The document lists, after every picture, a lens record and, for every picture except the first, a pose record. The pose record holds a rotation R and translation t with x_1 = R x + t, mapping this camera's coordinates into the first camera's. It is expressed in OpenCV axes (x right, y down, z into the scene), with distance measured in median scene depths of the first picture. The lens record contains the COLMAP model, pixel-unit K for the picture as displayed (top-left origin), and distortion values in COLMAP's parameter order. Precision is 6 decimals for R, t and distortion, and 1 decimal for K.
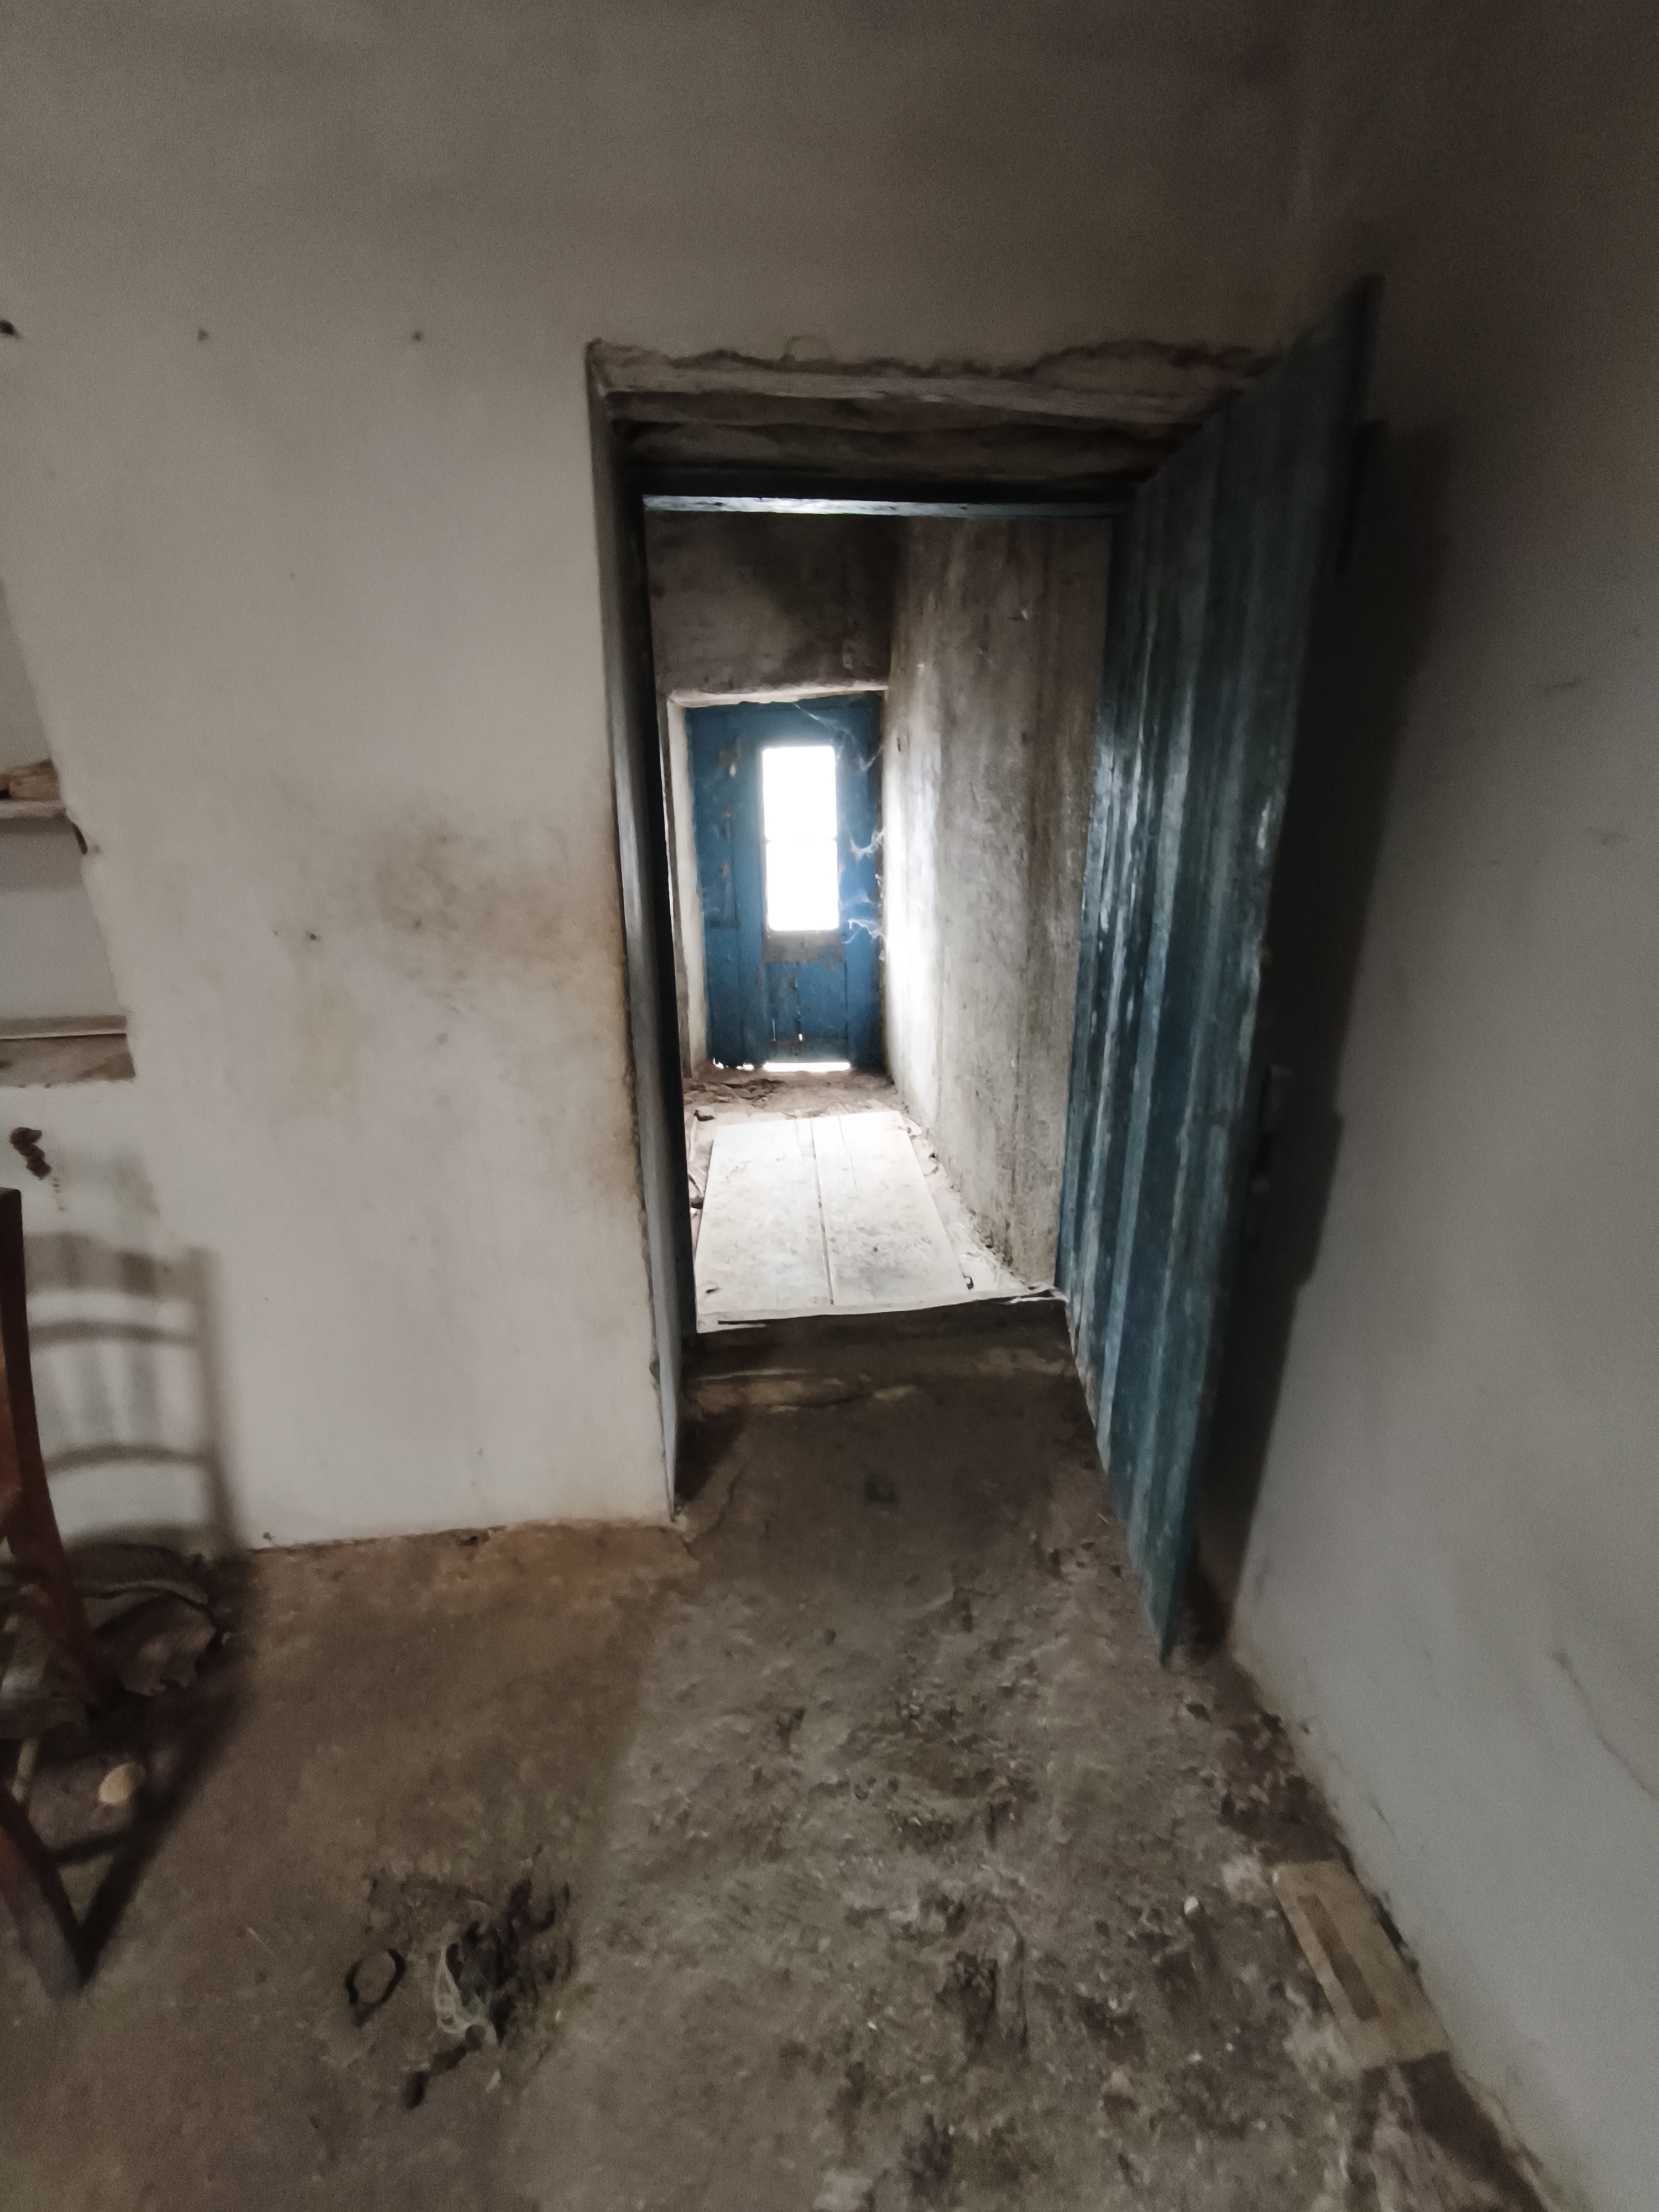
lens RADIAL K [[1010.6, 0, 837.8], [0, 1010.6, 1044.7], [0, 0, 1]] dist [-0.003402, 0.000112]
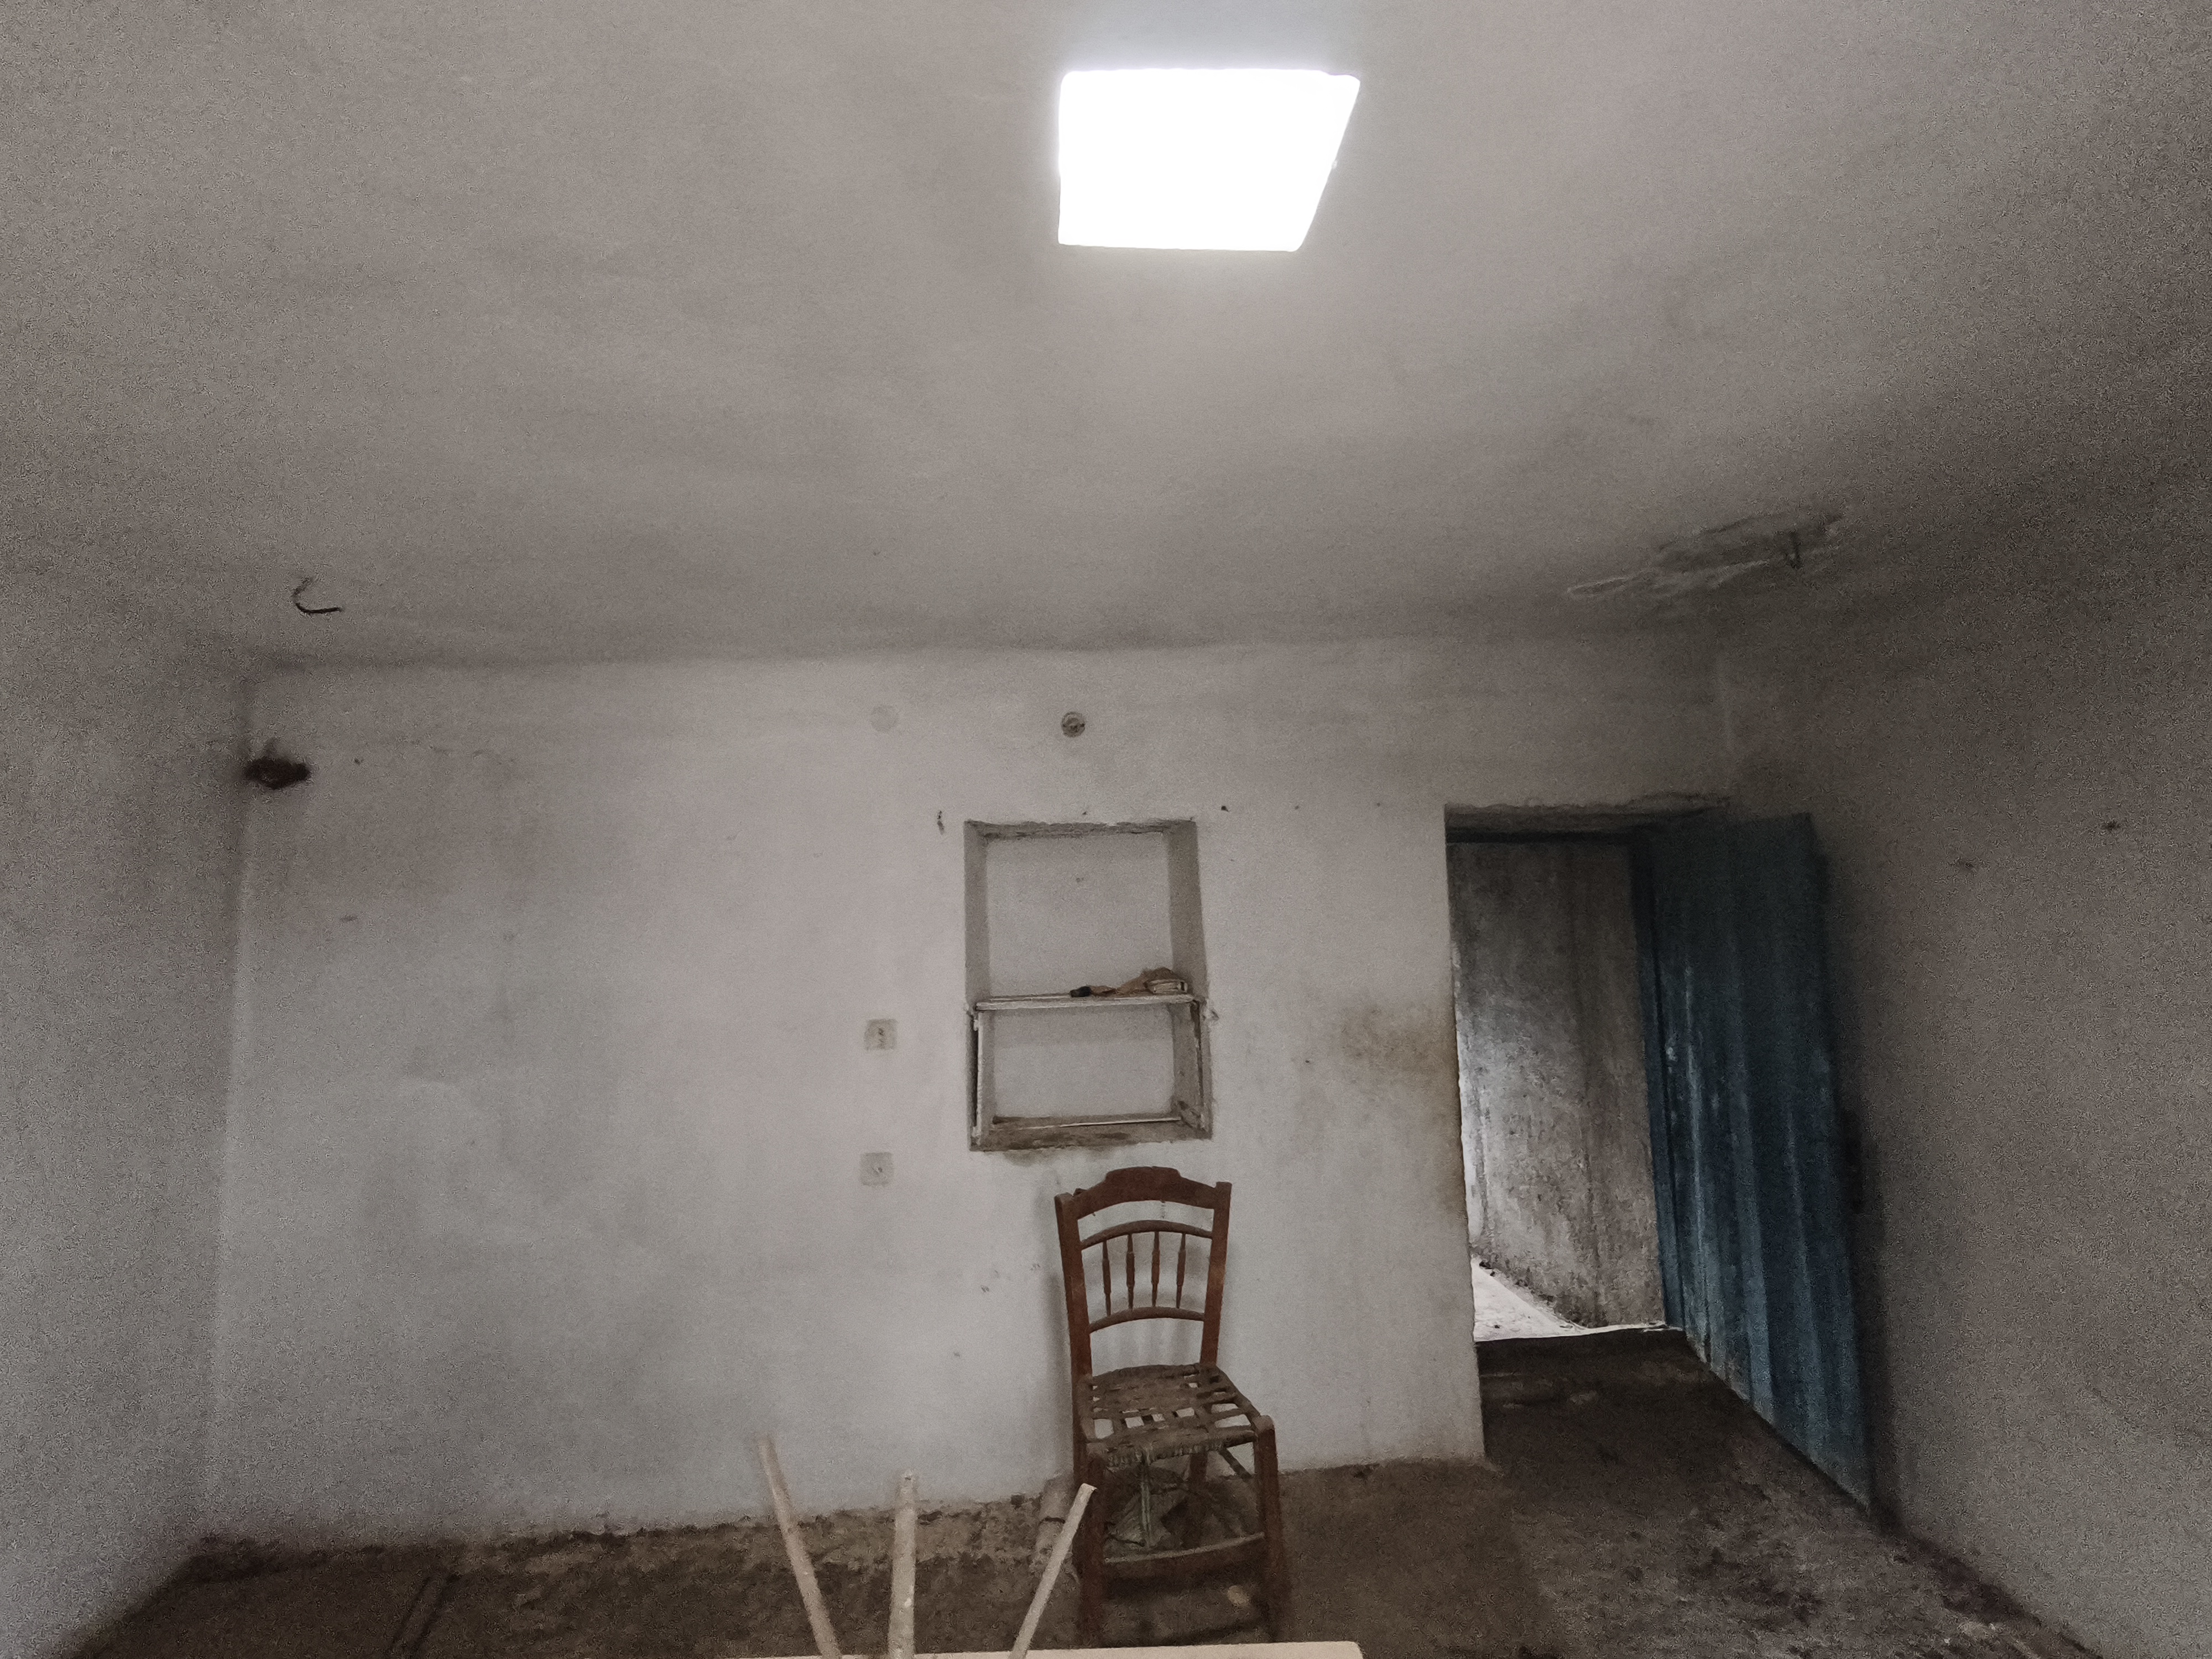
lens RADIAL K [[975.3, 0, 1089.9], [0, 975.3, 784.0], [0, 0, 1]] dist [0.001976, 0.000152]
pose [[0.999017, -0.017924, -0.040537, -0.680839], [-0.000870, 0.906475, -0.422258, 0.166969], [0.044314, 0.421878, 0.905569, -0.784931]]
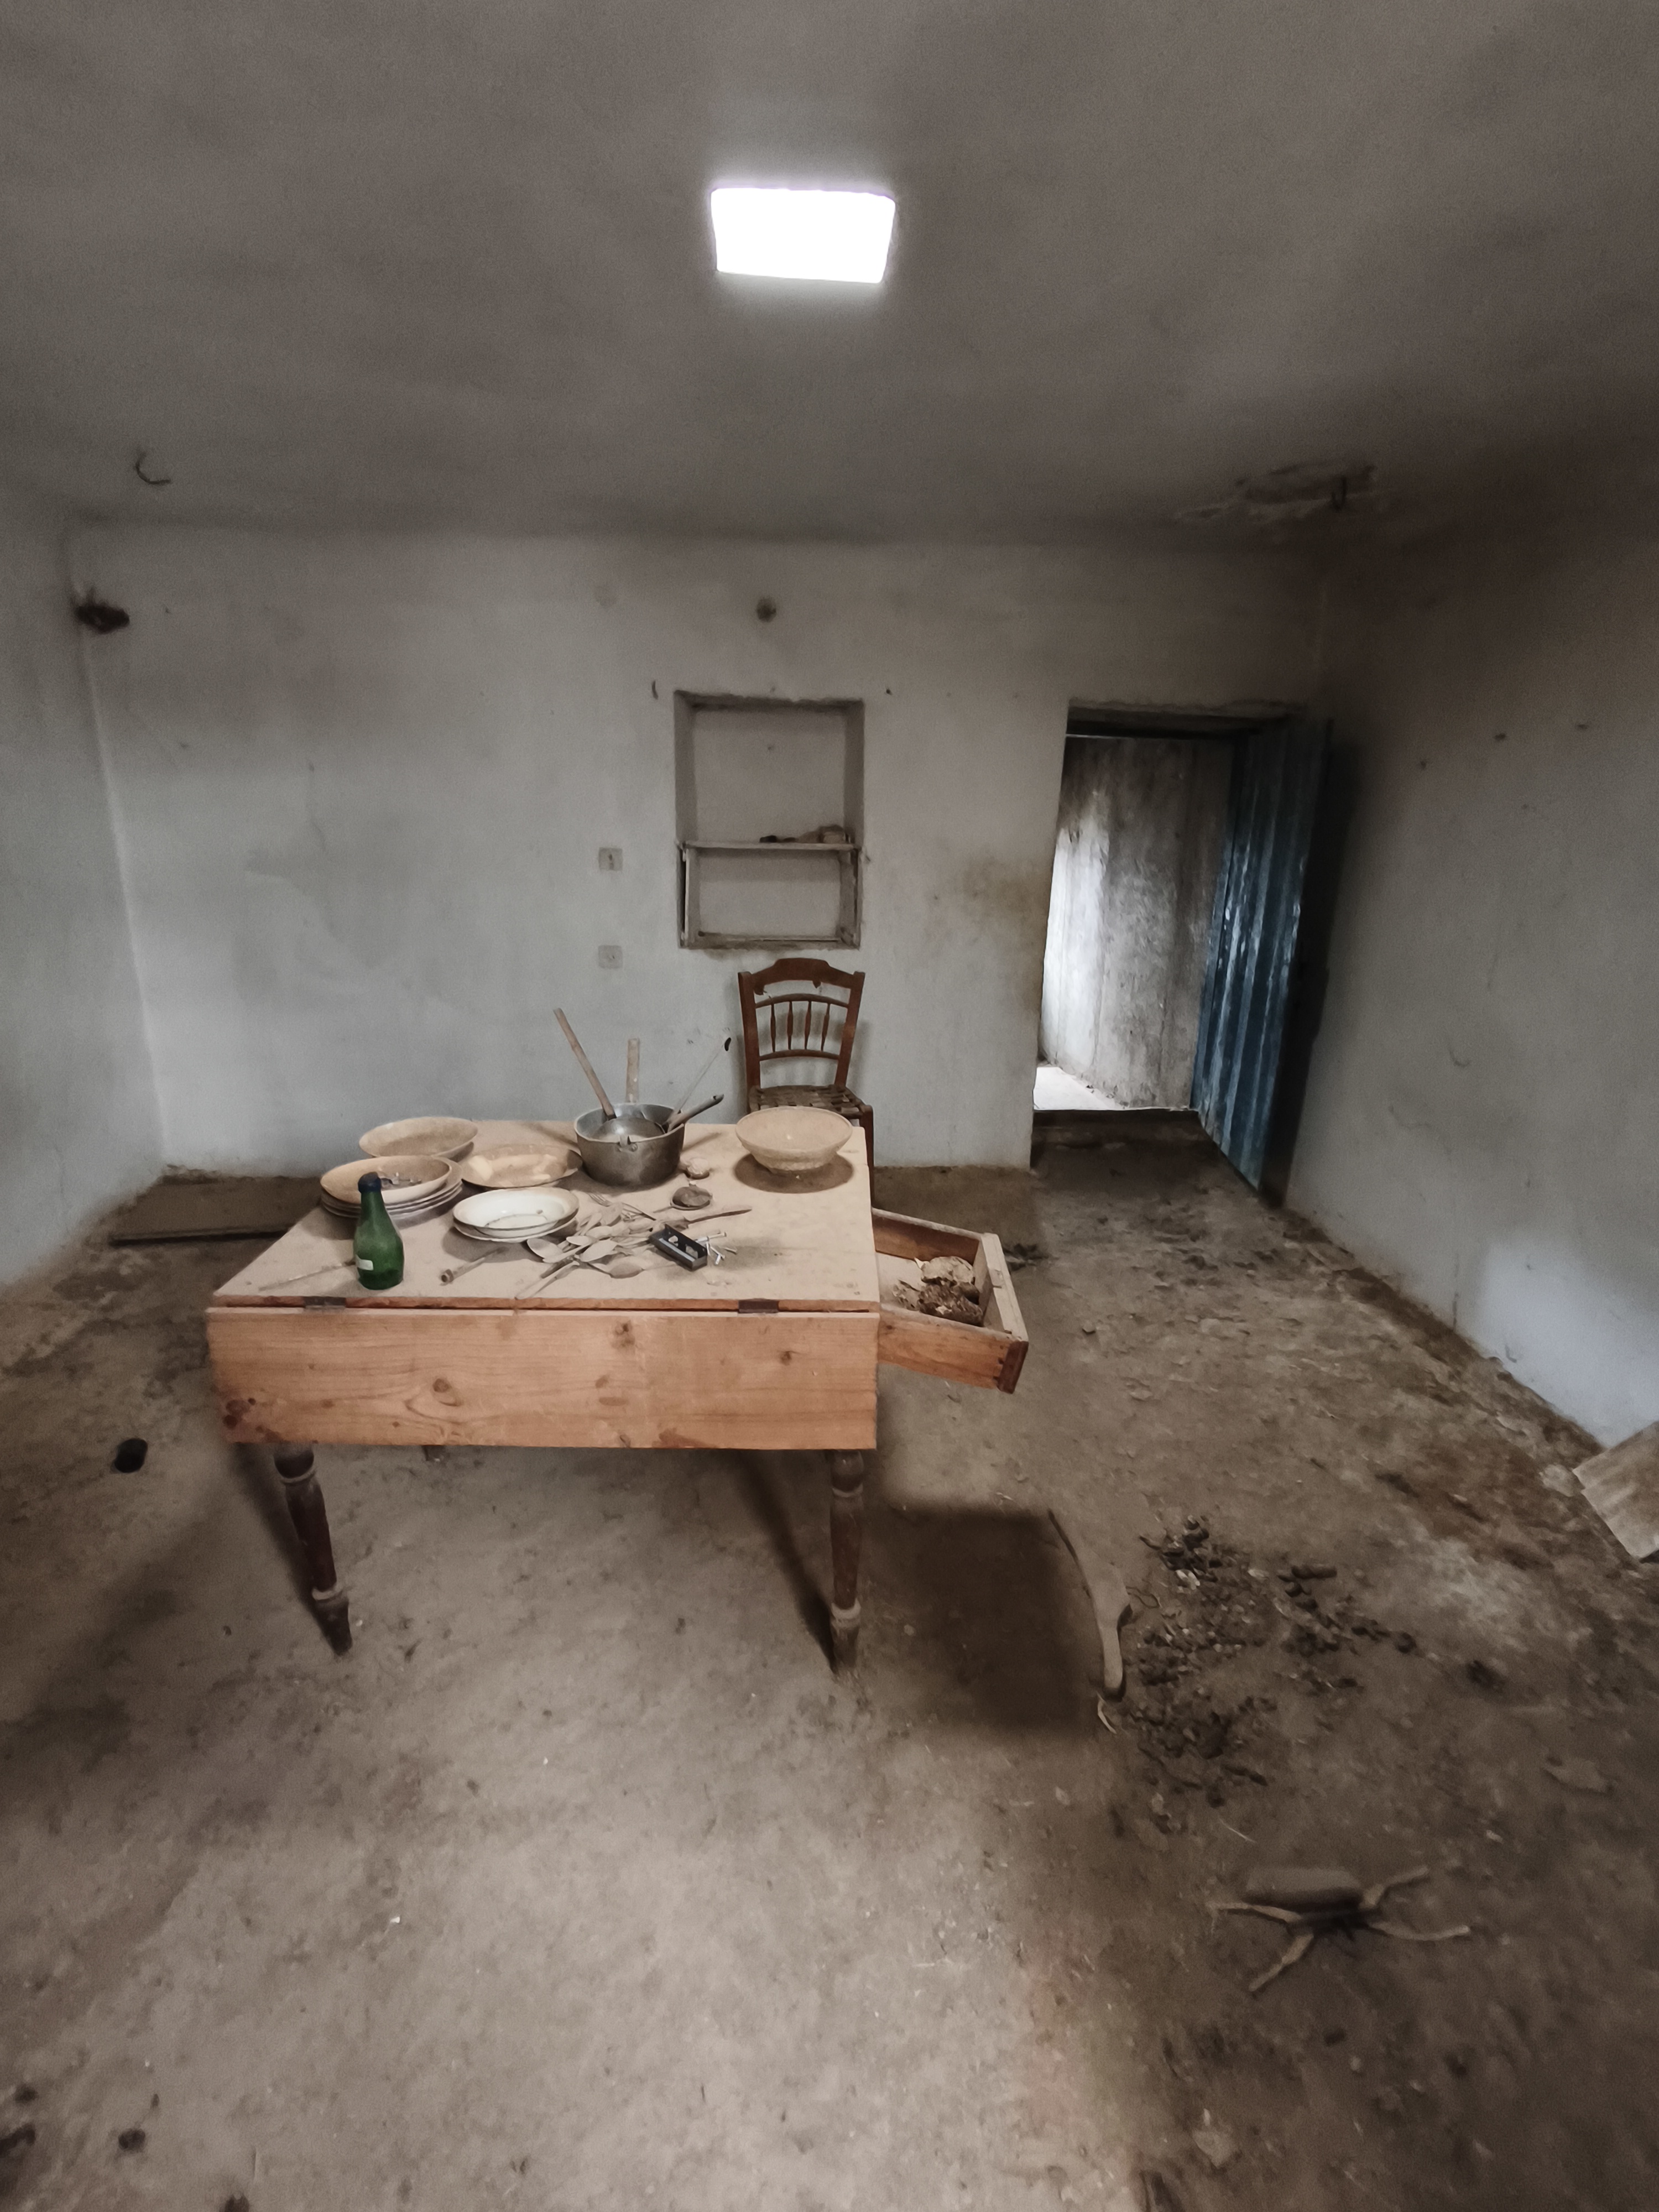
lens RADIAL K [[1010.6, 0, 837.8], [0, 1010.6, 1044.7], [0, 0, 1]] dist [-0.003402, 0.000112]
pose [[0.998775, 0.044599, -0.021454, -0.554572], [-0.046295, 0.995180, -0.086447, 0.407147], [0.017495, 0.087334, 0.996025, -1.258930]]
